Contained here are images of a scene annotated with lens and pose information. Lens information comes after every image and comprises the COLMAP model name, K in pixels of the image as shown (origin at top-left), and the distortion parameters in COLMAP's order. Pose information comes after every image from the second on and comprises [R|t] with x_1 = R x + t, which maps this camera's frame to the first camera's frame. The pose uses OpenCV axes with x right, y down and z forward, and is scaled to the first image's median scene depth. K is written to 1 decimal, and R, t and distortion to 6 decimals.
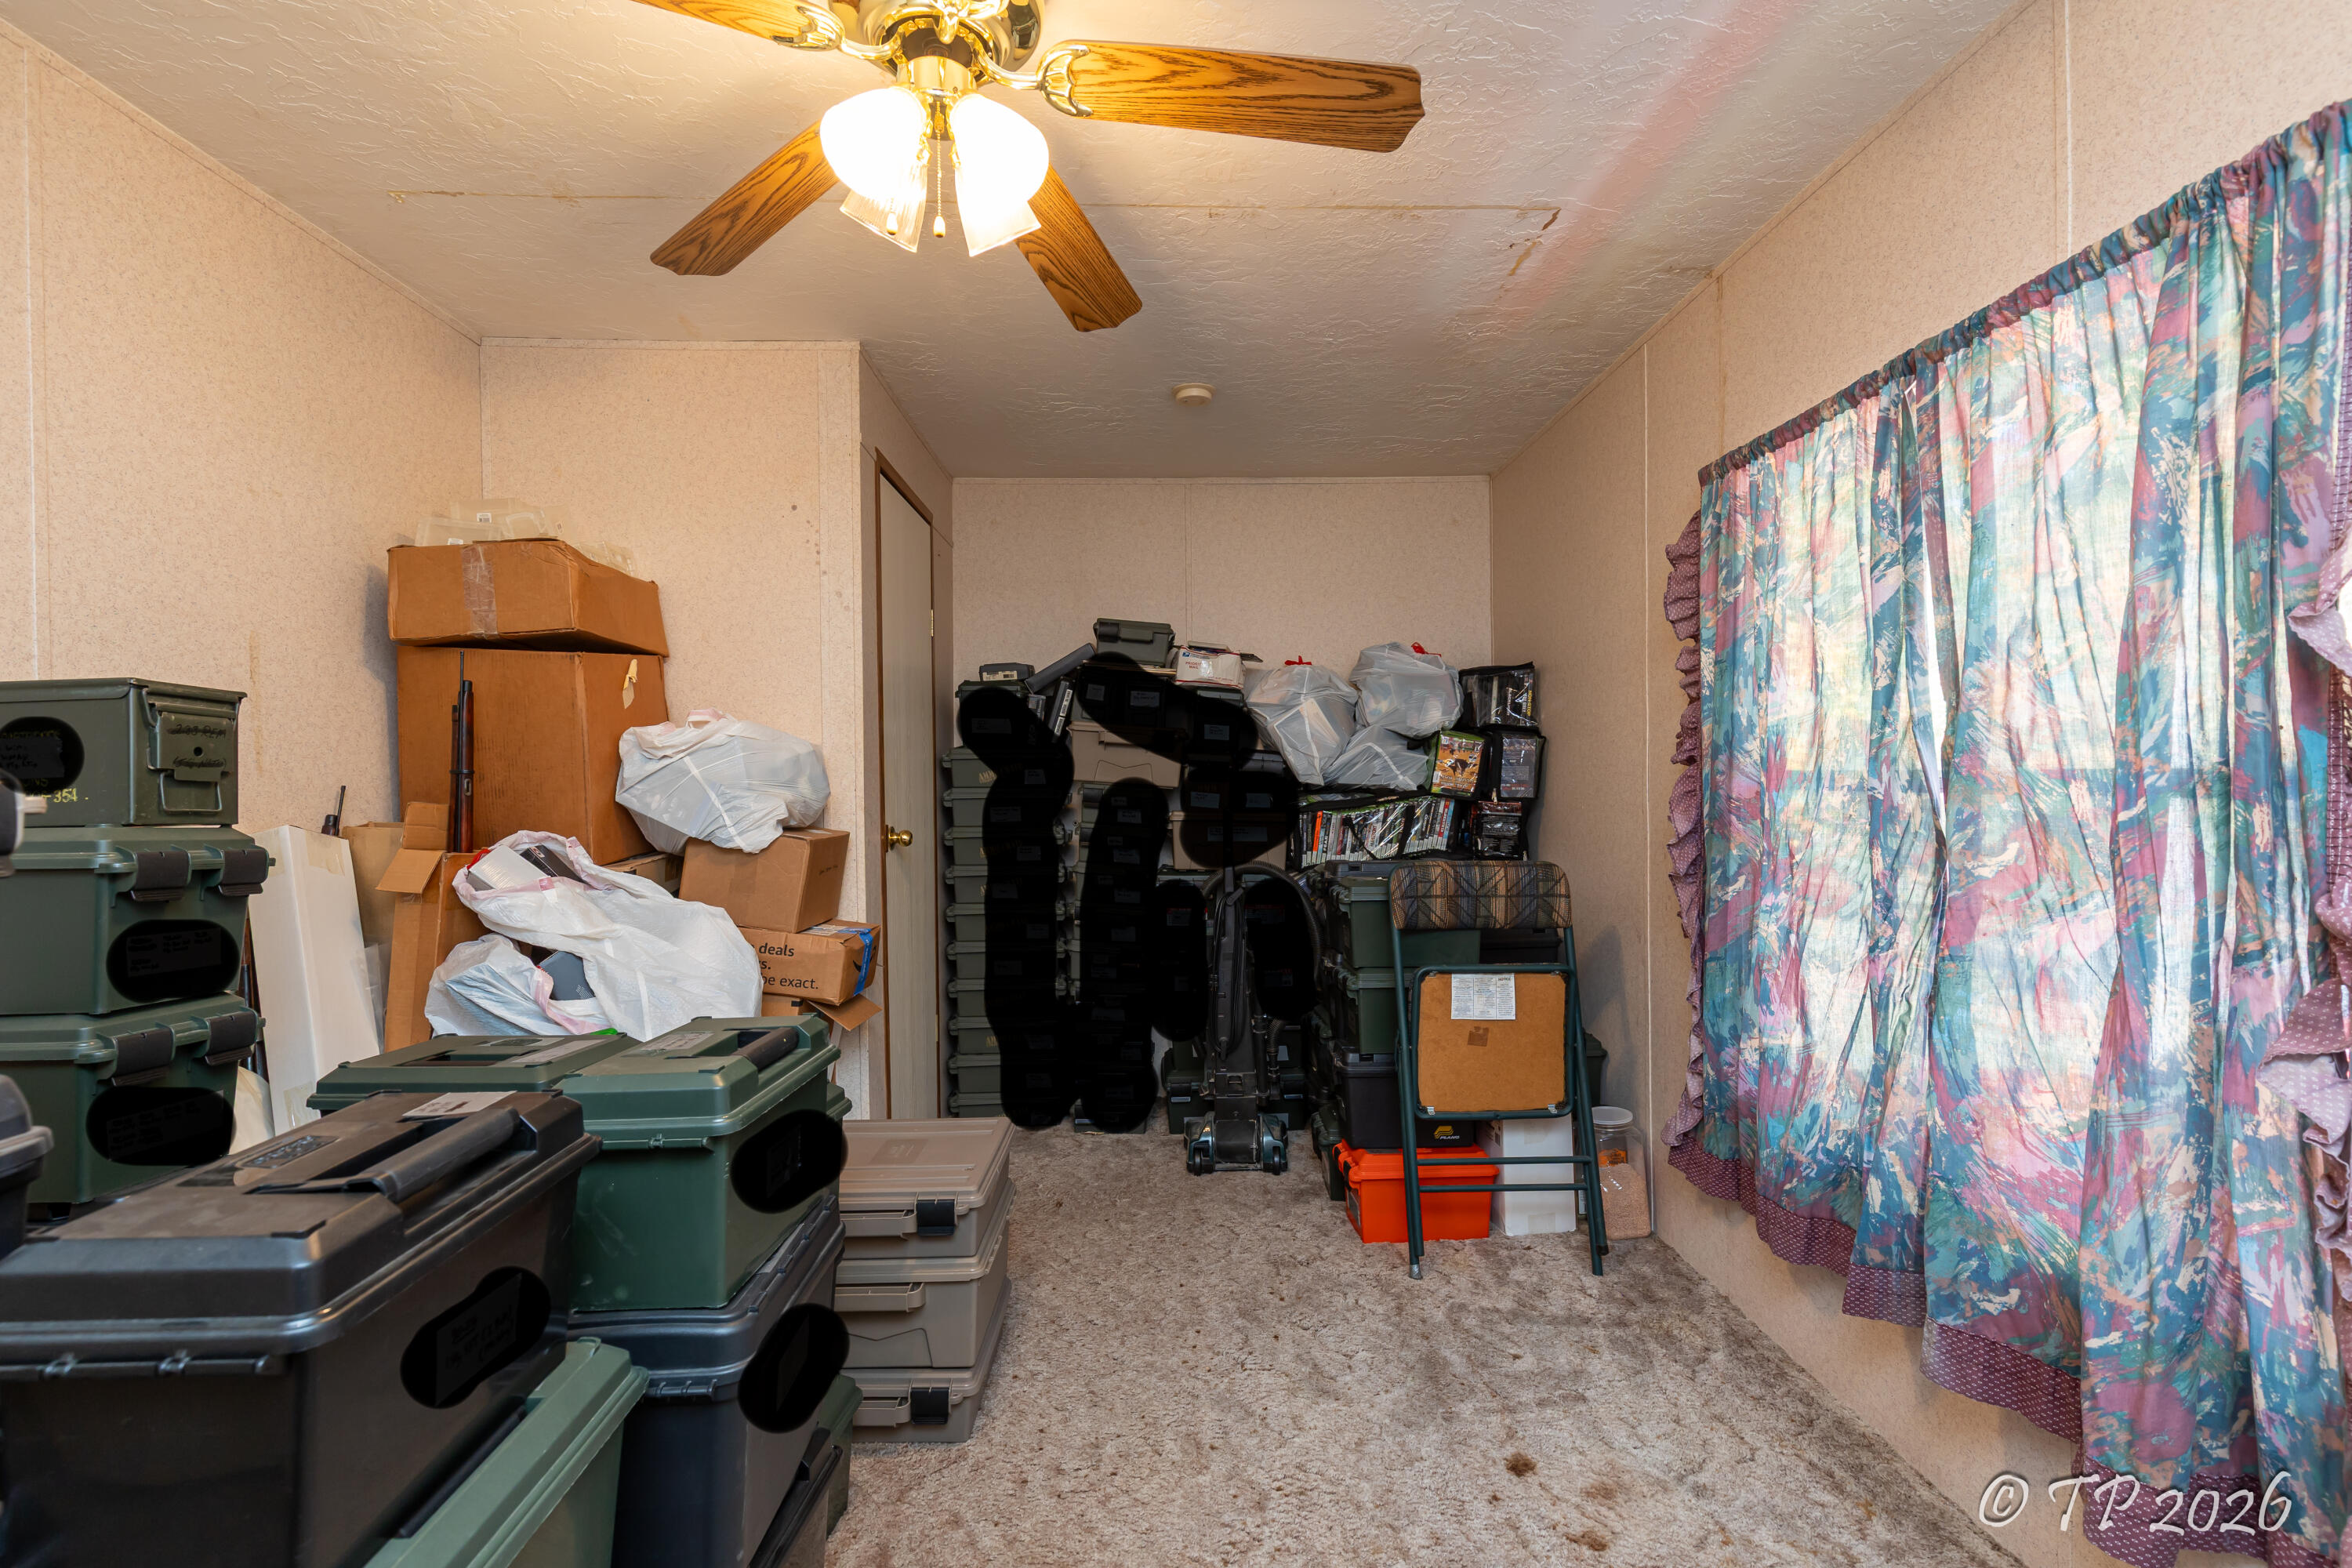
lens RADIAL K [[1053.8, 0, 1185.5], [0, 1053.8, 791.4], [0, 0, 1]] dist [0.004528, 0.000193]
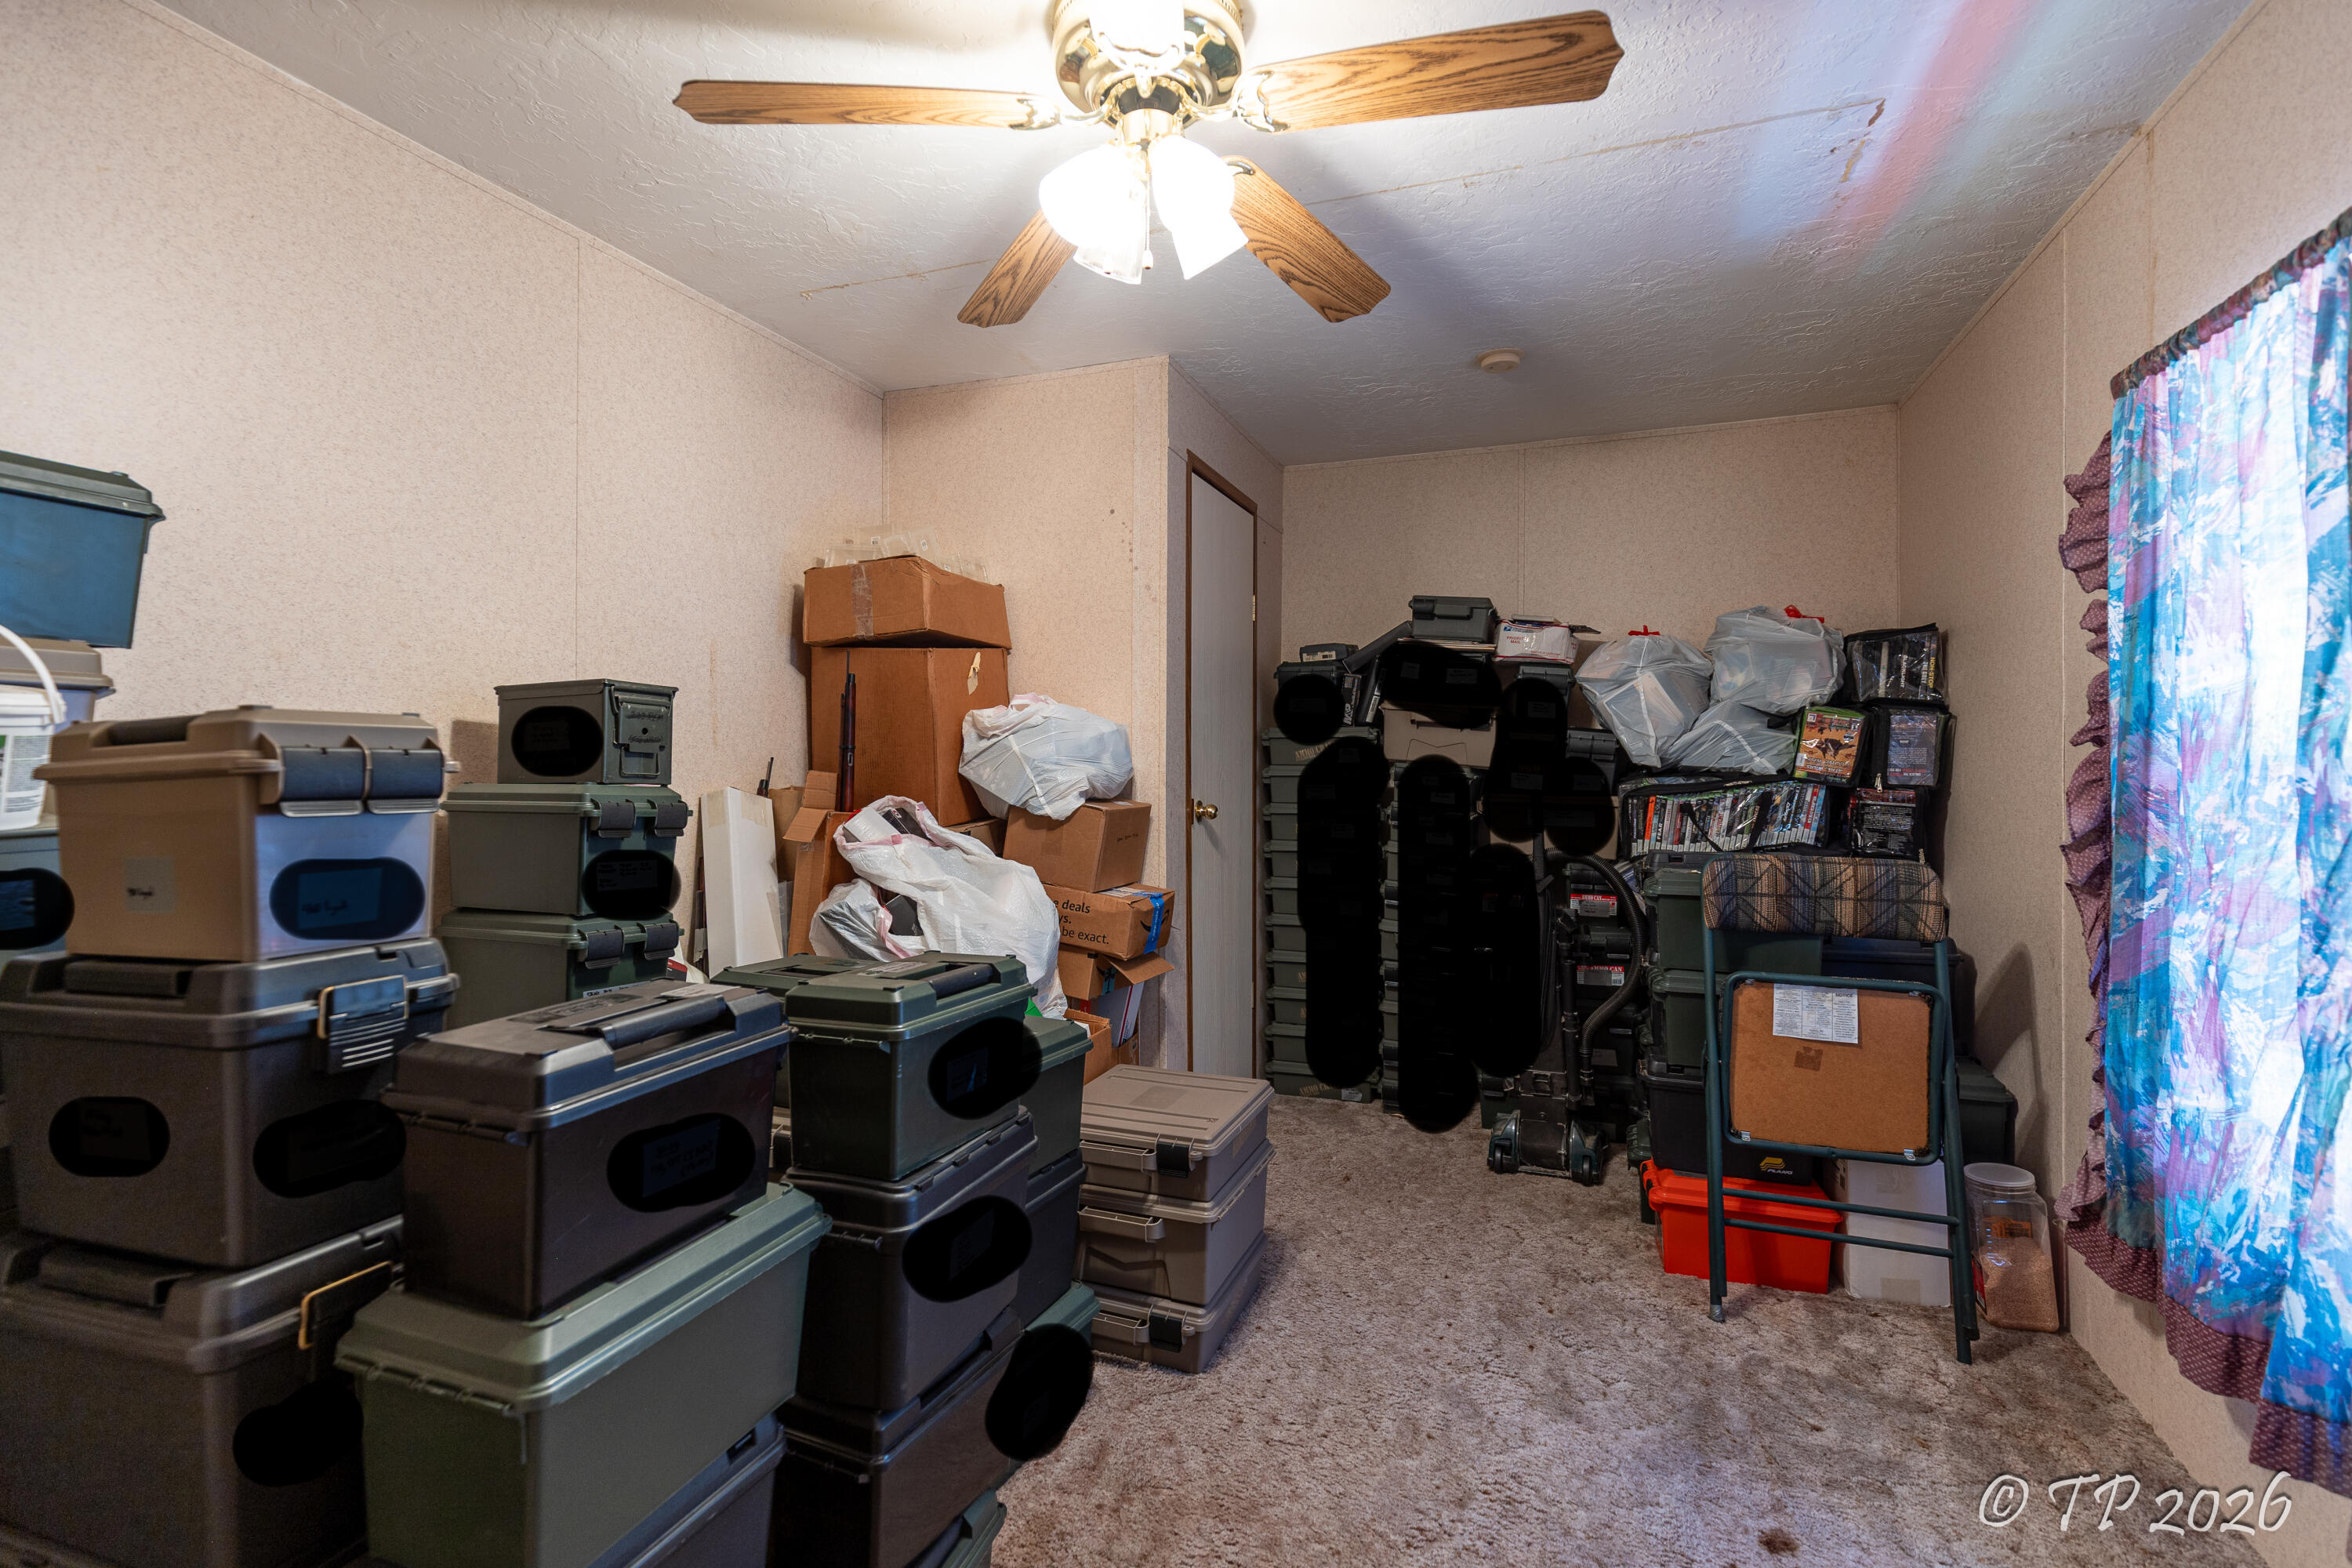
lens RADIAL K [[1069.4, 0, 1181.2], [0, 1069.4, 762.2], [0, 0, 1]] dist [0.004431, -0.000236]
pose [[0.926100, 0.011139, -0.377114, 0.156061], [-0.013954, 0.999891, -0.004734, -0.000342], [0.377021, 0.009646, 0.926155, -0.017916]]
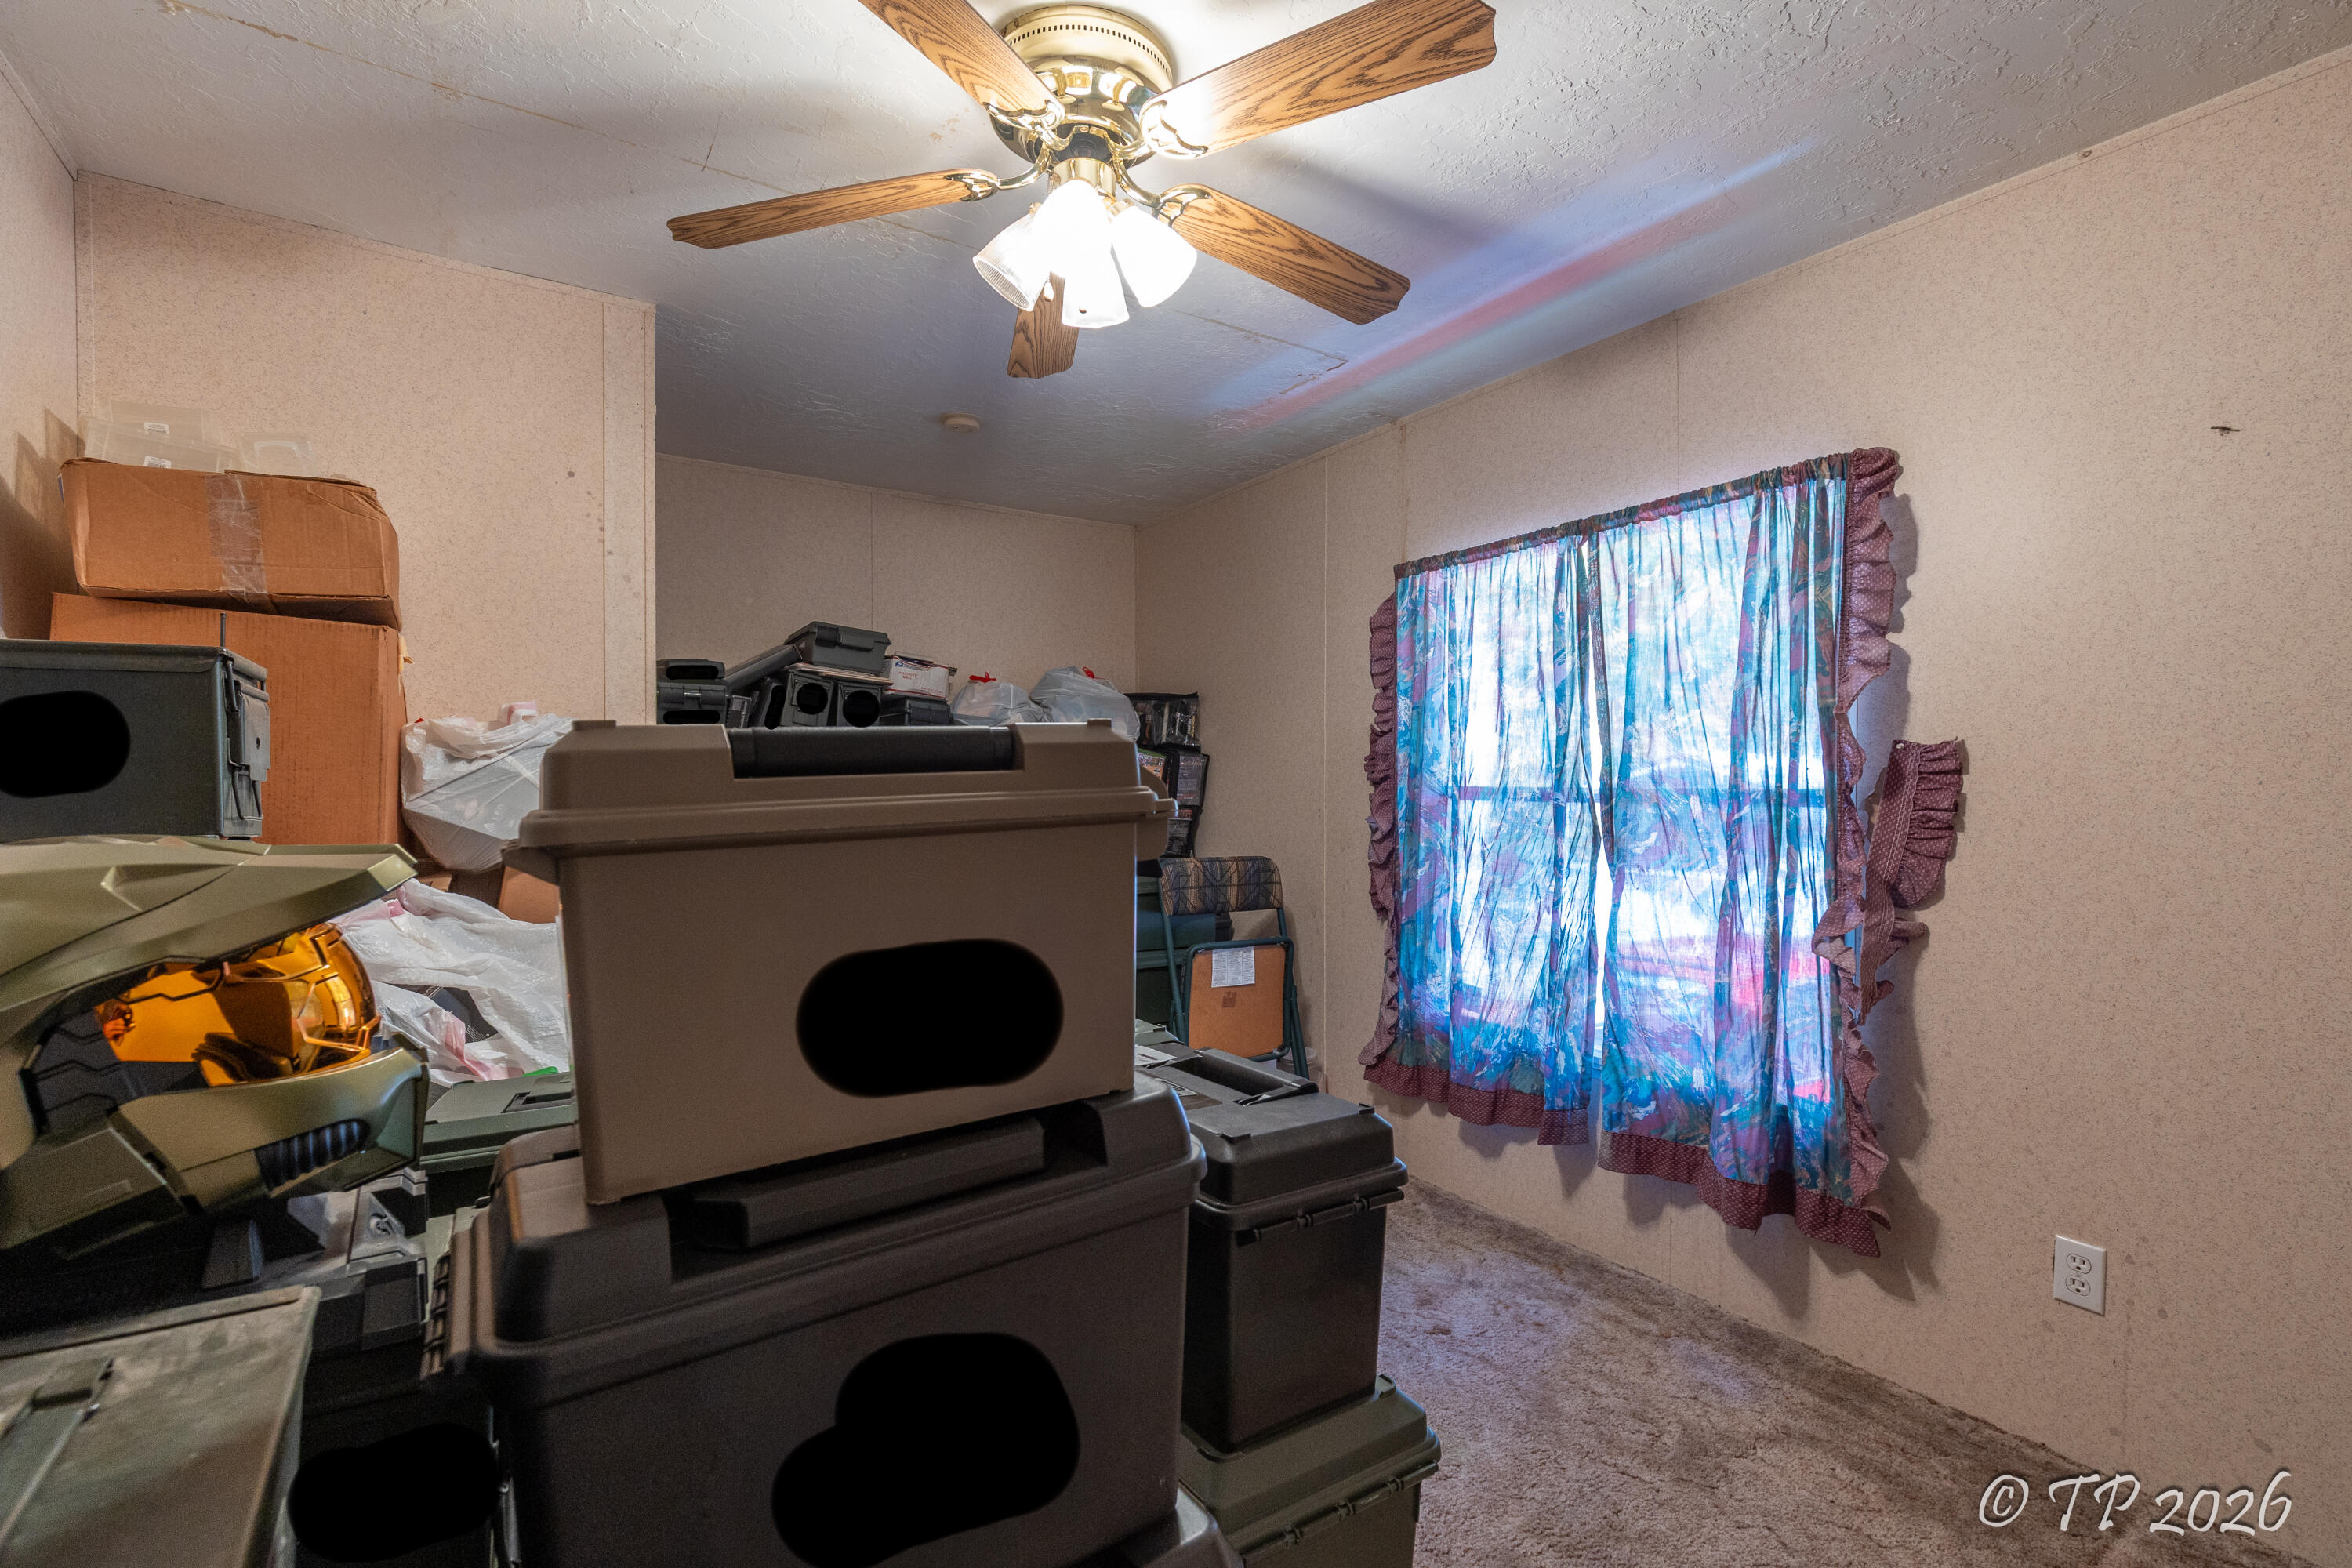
lens RADIAL K [[1047.2, 0, 1183.7], [0, 1047.2, 797.2], [0, 0, 1]] dist [0.003598, 0.000022]
pose [[0.854277, 0.005046, 0.519793, -0.486237], [-0.004185, 0.999987, -0.002831, 0.000468], [-0.519801, 0.000243, 0.854288, -0.016146]]
